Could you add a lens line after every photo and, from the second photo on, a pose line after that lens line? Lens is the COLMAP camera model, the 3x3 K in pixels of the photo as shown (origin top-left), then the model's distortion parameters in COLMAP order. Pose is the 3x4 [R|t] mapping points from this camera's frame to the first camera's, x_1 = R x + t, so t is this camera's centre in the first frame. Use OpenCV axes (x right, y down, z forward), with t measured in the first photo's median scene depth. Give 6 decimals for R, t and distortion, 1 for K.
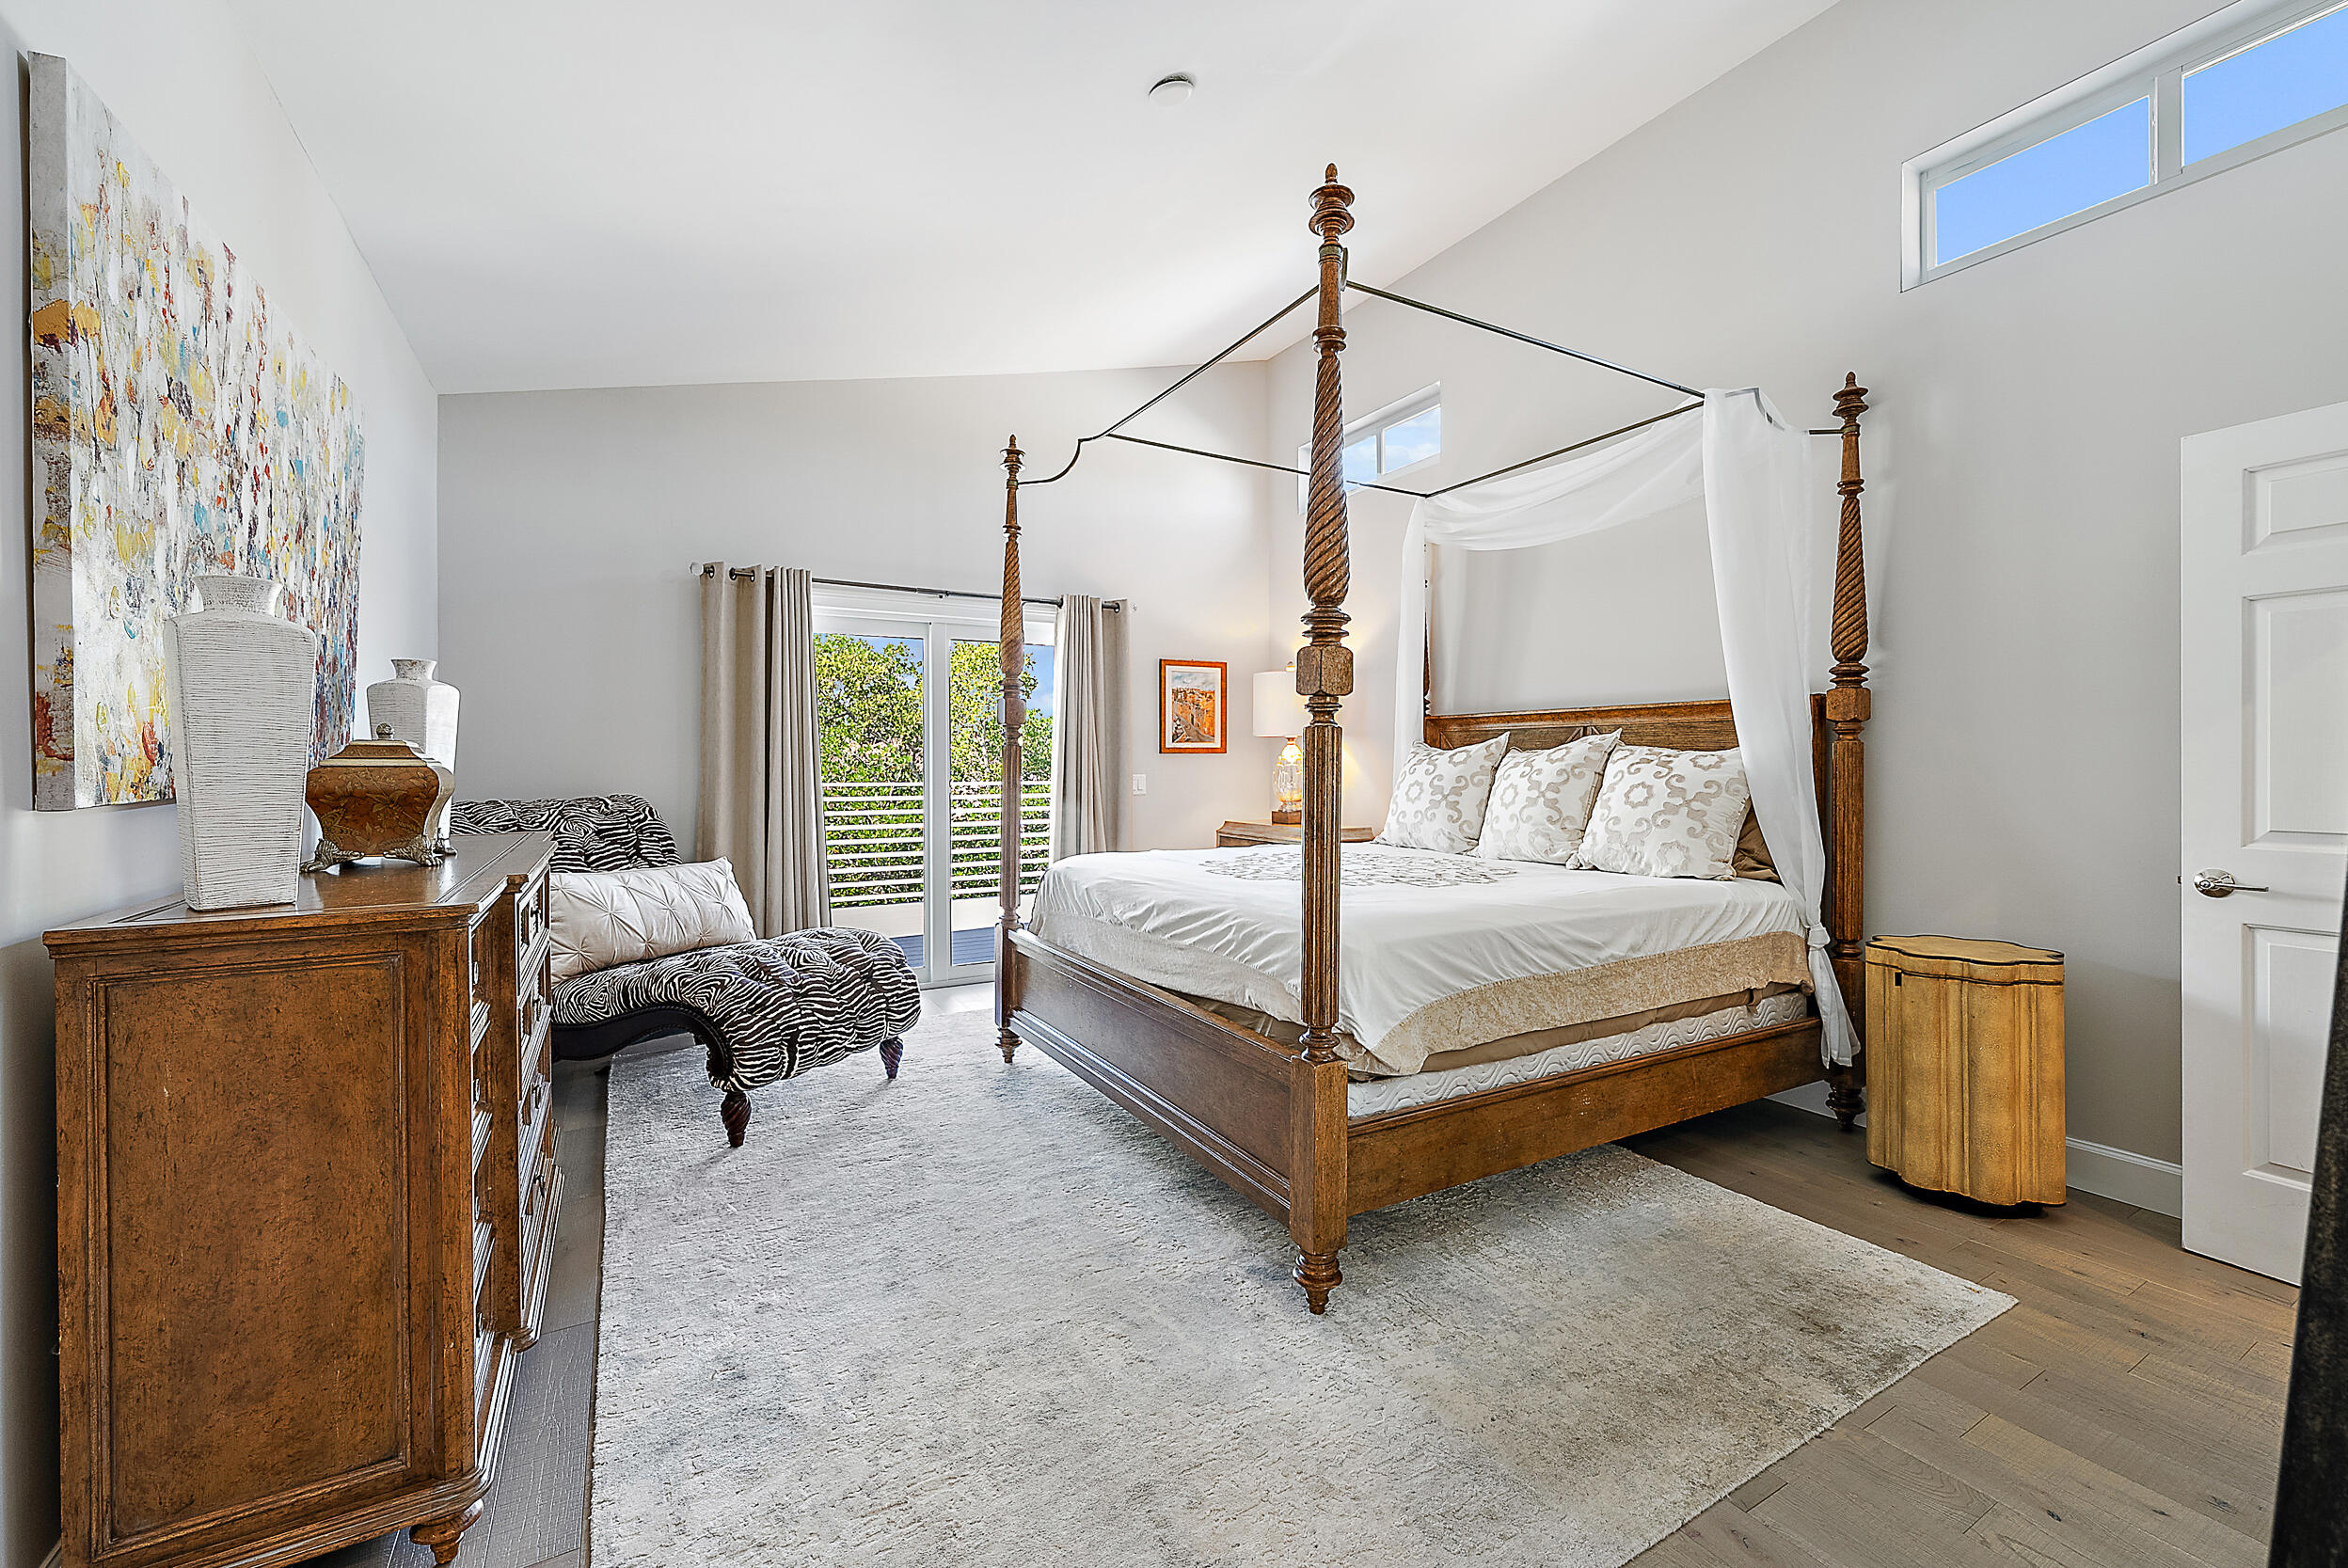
lens RADIAL K [[946.0, 0, 1184.4], [0, 946.0, 772.8], [0, 0, 1]] dist [-0.001155, -0.000056]
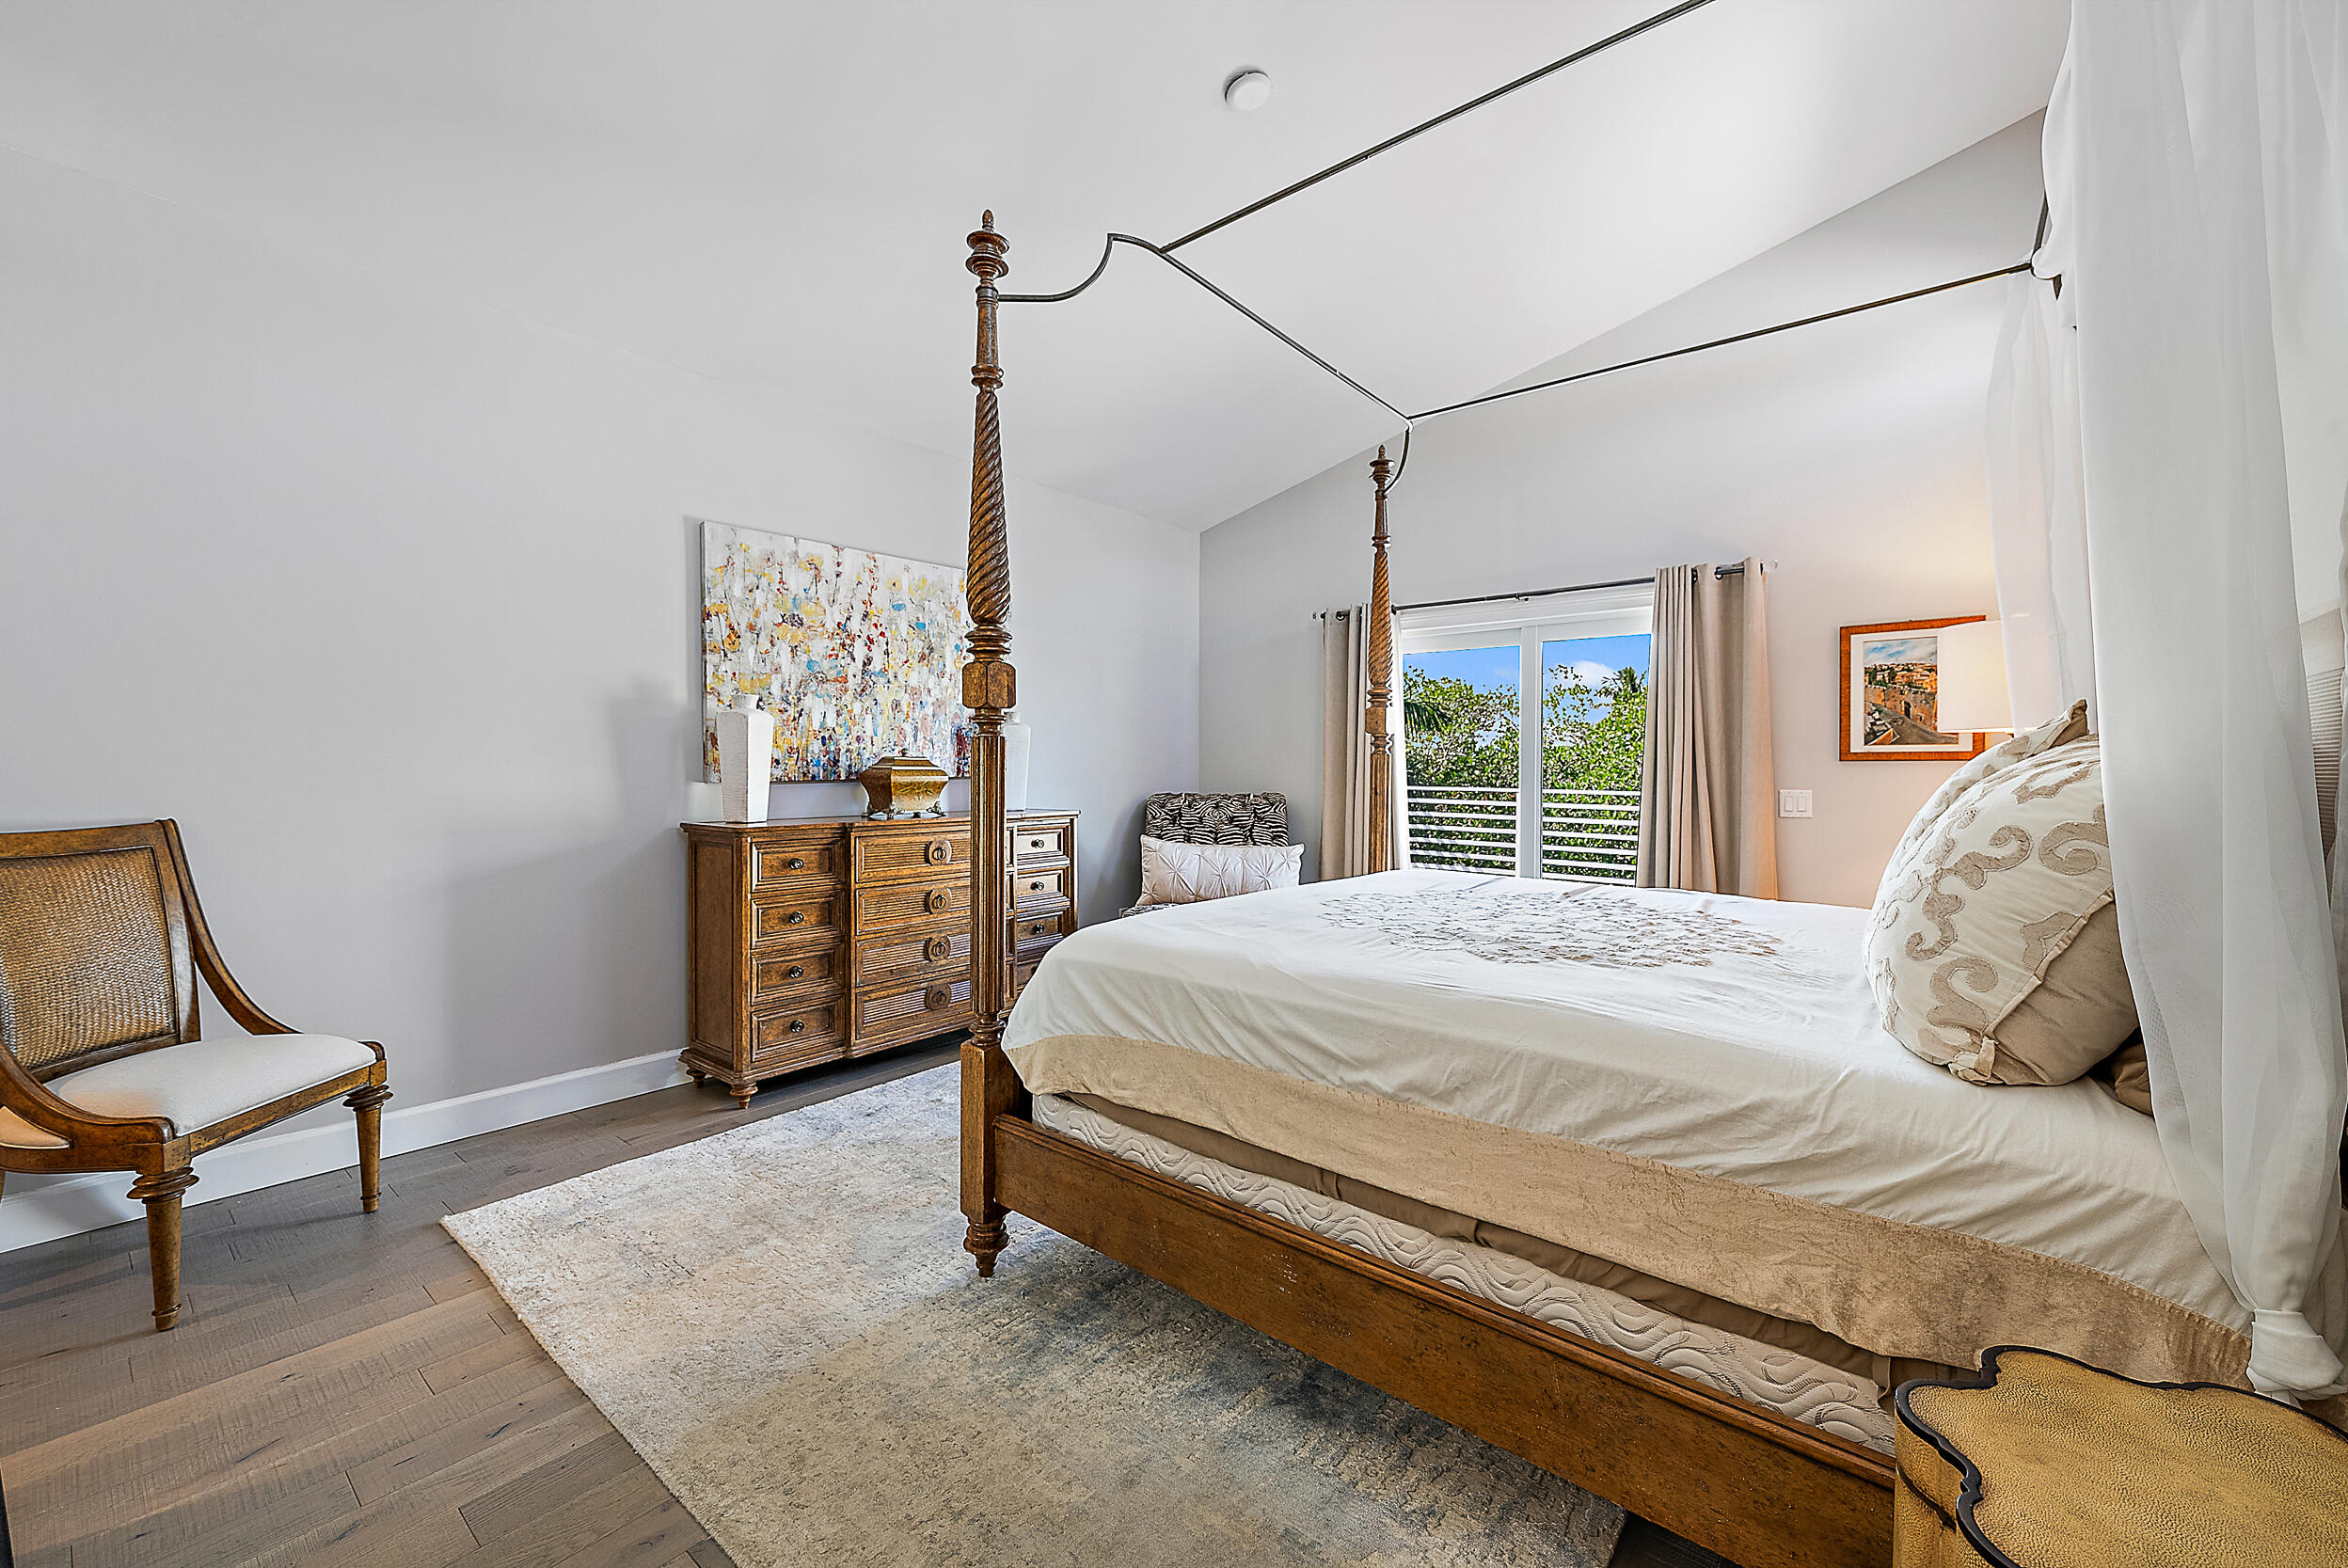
lens RADIAL K [[917.0, 0, 1196.4], [0, 917.0, 782.3], [0, 0, 1]] dist [-0.000074, 0.000039]
pose [[0.370570, 0.018727, -0.928616, 0.978217], [-0.016960, 0.999766, 0.013394, -0.012174], [0.928650, 0.010786, 0.370801, 0.675609]]
